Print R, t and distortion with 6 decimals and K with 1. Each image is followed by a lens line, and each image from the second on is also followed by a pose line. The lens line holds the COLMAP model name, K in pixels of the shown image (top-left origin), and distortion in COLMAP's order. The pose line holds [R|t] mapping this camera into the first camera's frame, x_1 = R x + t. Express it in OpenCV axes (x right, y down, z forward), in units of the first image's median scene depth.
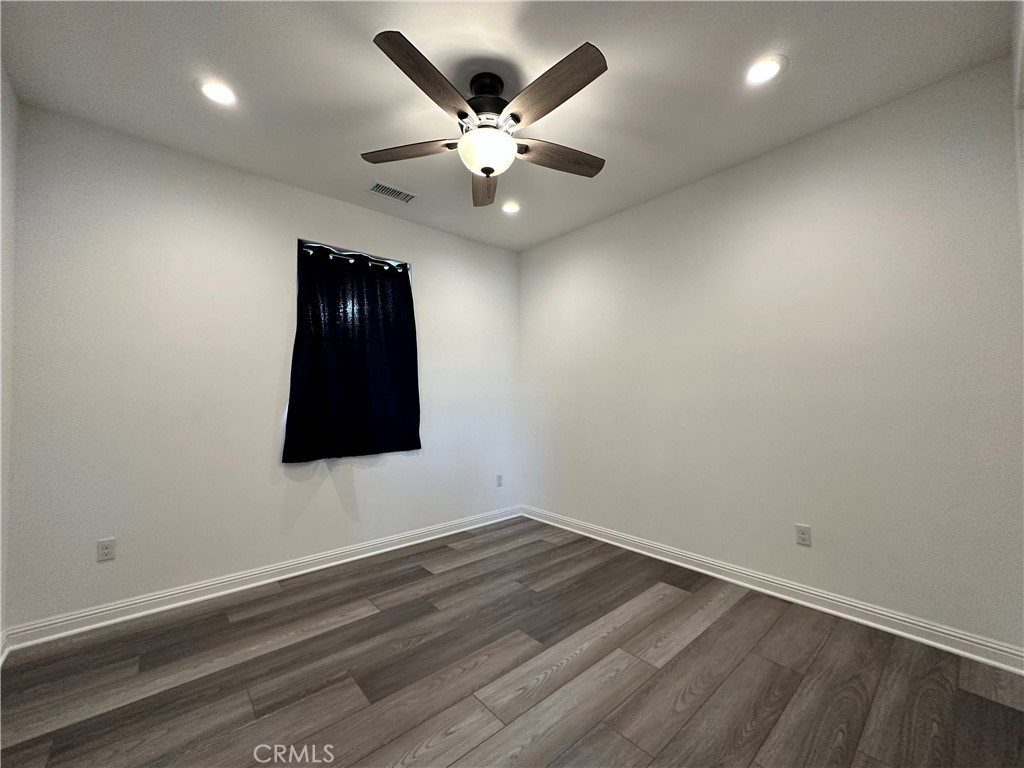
lens RADIAL K [[409.1, 0, 515.1], [0, 409.1, 384.3], [0, 0, 1]] dist [-0.004721, -0.000234]
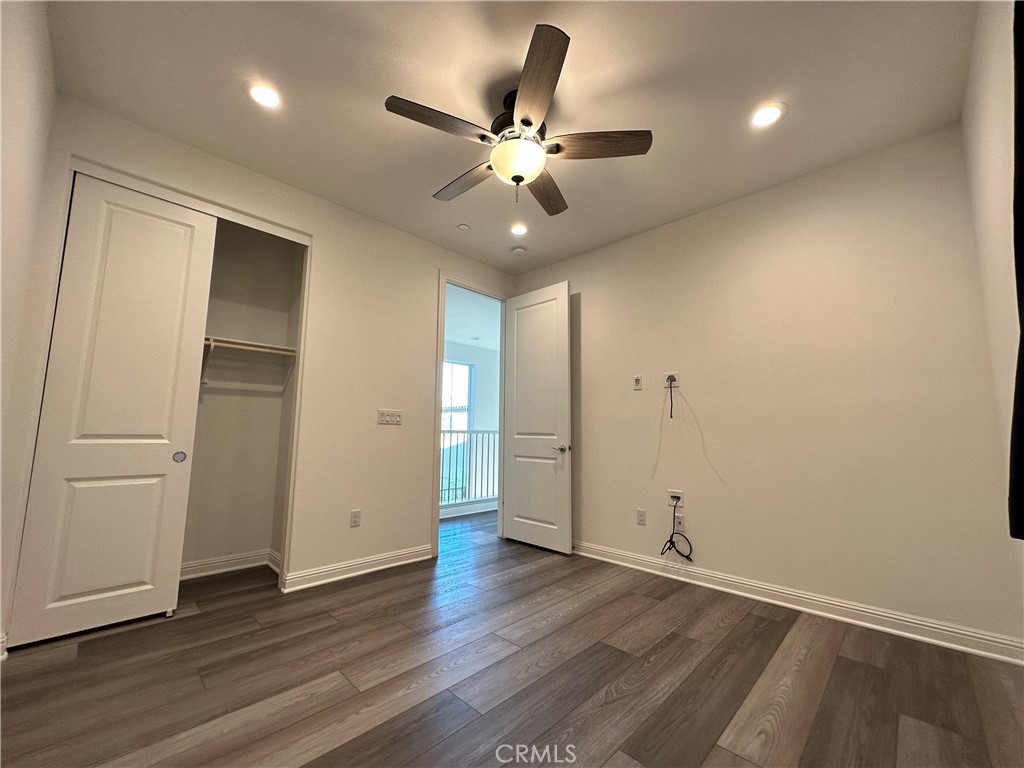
lens RADIAL K [[409.1, 0, 514.7], [0, 409.1, 383.4], [0, 0, 1]] dist [-0.004721, -0.000234]
pose [[-0.996753, -0.014035, -0.079292, 0.020084], [-0.001016, 0.986807, -0.161897, 0.177800], [0.080518, -0.161291, -0.983617, 2.086480]]
